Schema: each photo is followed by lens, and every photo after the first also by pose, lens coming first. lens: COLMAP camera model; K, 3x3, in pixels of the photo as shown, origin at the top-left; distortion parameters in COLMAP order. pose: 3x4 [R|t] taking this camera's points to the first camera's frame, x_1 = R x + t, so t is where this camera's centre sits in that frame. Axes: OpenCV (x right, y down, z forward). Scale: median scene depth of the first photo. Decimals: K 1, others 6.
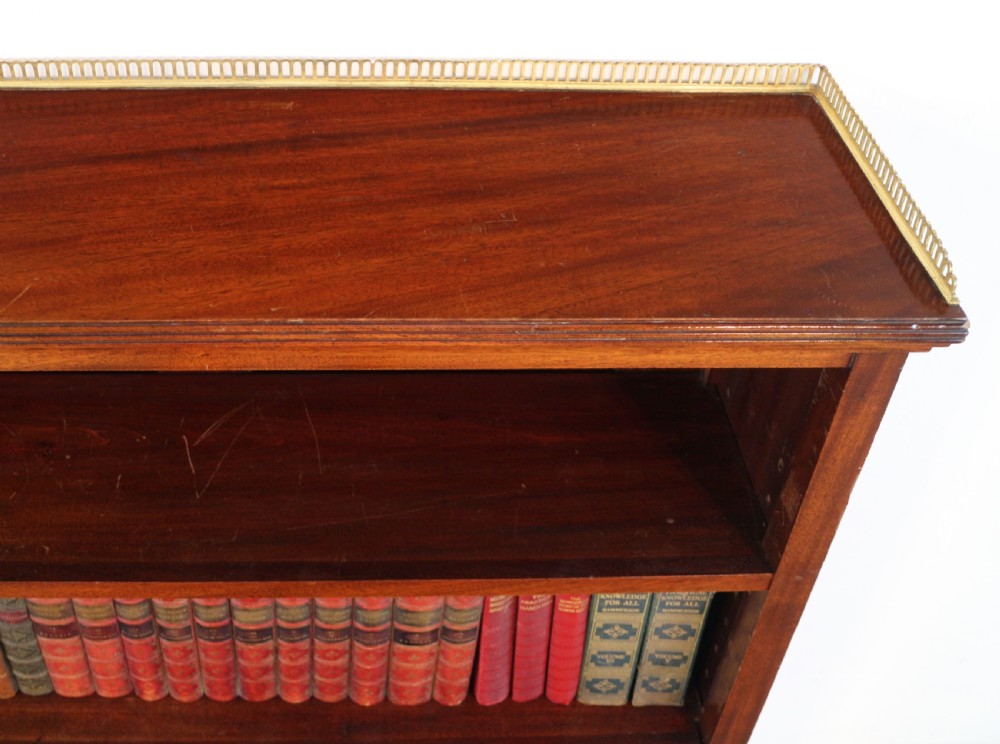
lens RADIAL K [[1193.2, 0, 370.8], [0, 1193.2, 329.9], [0, 0, 1]] dist [-0.113097, 0.049595]
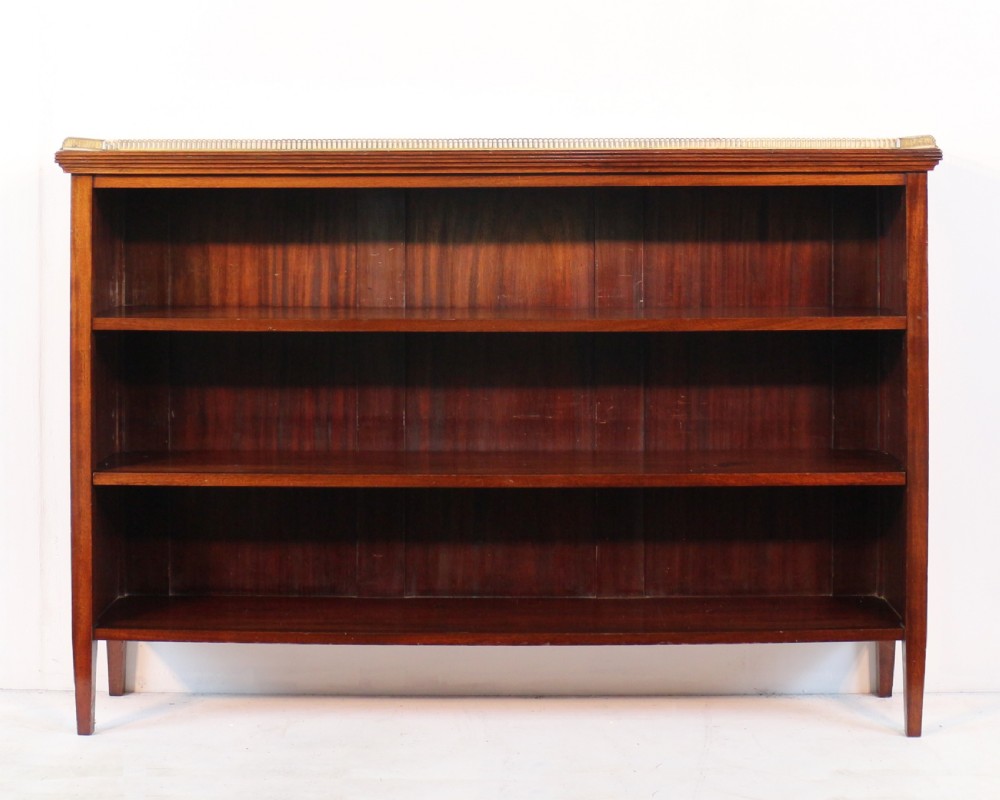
lens RADIAL K [[1752.3, 0, 499.4], [0, 1752.3, 164.4], [0, 0, 1]] dist [-0.153589, 0.154331]
pose [[0.998689, -0.026825, -0.043592, -0.257460], [-0.007604, 0.764458, -0.644628, 2.138446], [0.050616, 0.644115, 0.763252, -1.685475]]
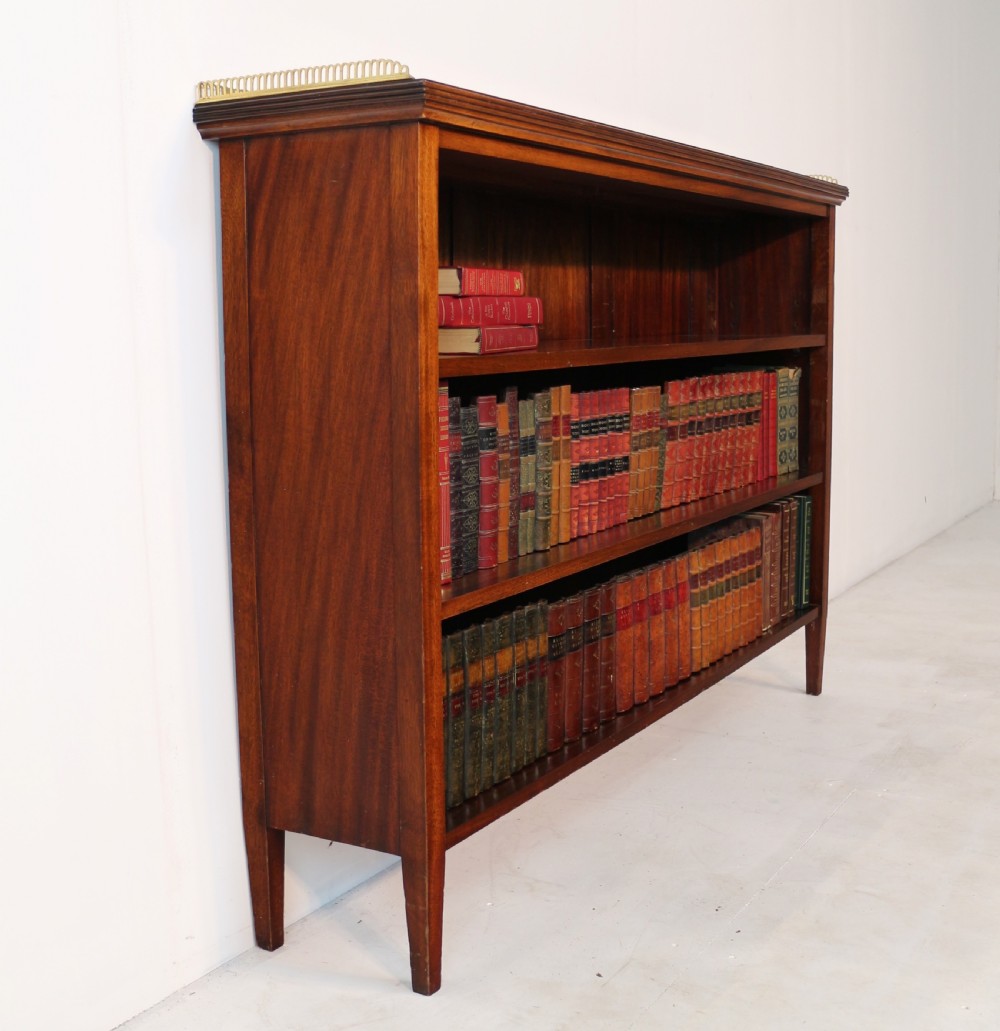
lens RADIAL K [[1403.8, 0, 503.3], [0, 1403.8, 560.8], [0, 0, 1]] dist [-0.177185, 0.093045]
pose [[0.526931, -0.180833, 0.830448, -2.581757], [0.559952, 0.808924, -0.179151, 0.763540], [-0.639373, 0.559411, 0.527505, 0.207164]]
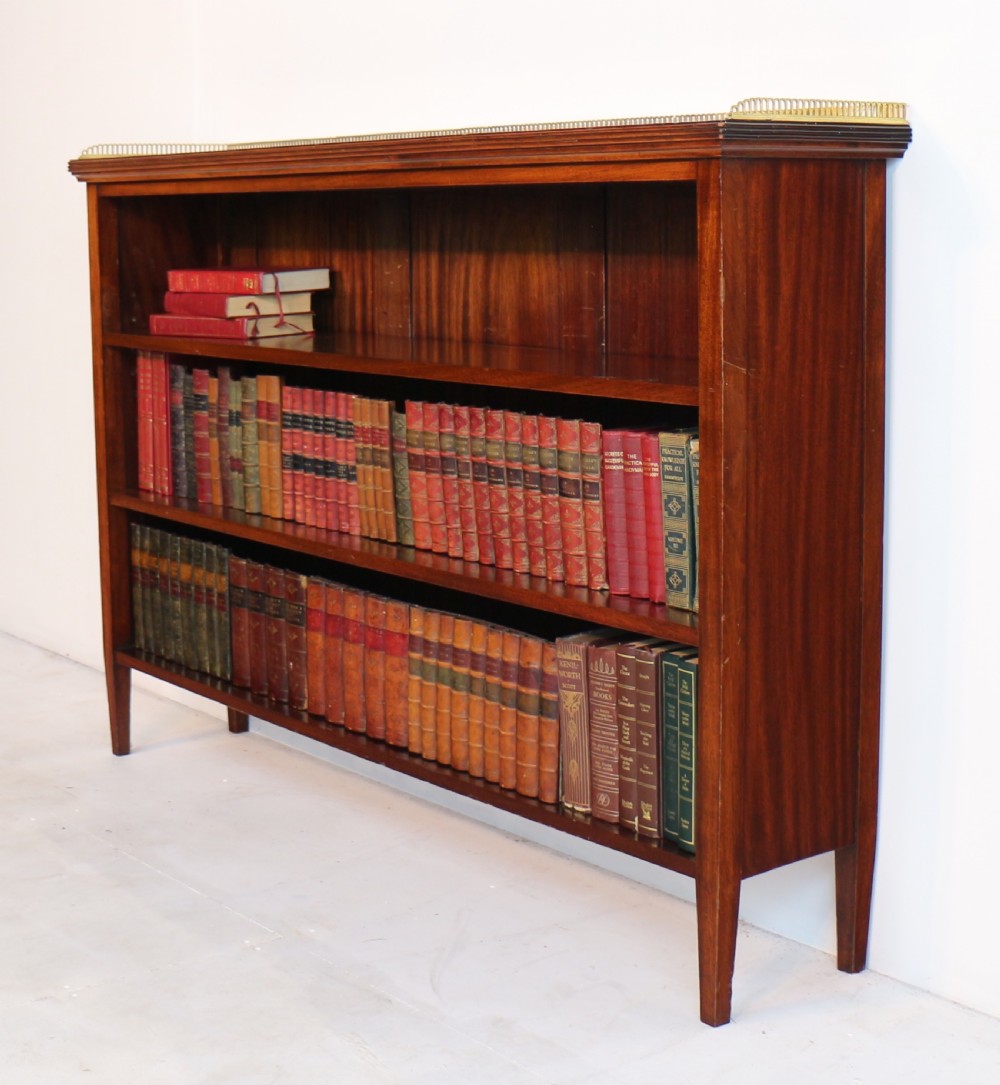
lens RADIAL K [[1950.9, 0, 455.6], [0, 1950.9, 424.0], [0, 0, 1]] dist [-0.178670, 0.098350]
pose [[0.584737, 0.059214, -0.809059, 2.104267], [-0.495446, 0.815787, -0.298370, 1.109774], [0.642352, 0.575313, 0.506358, -0.294660]]
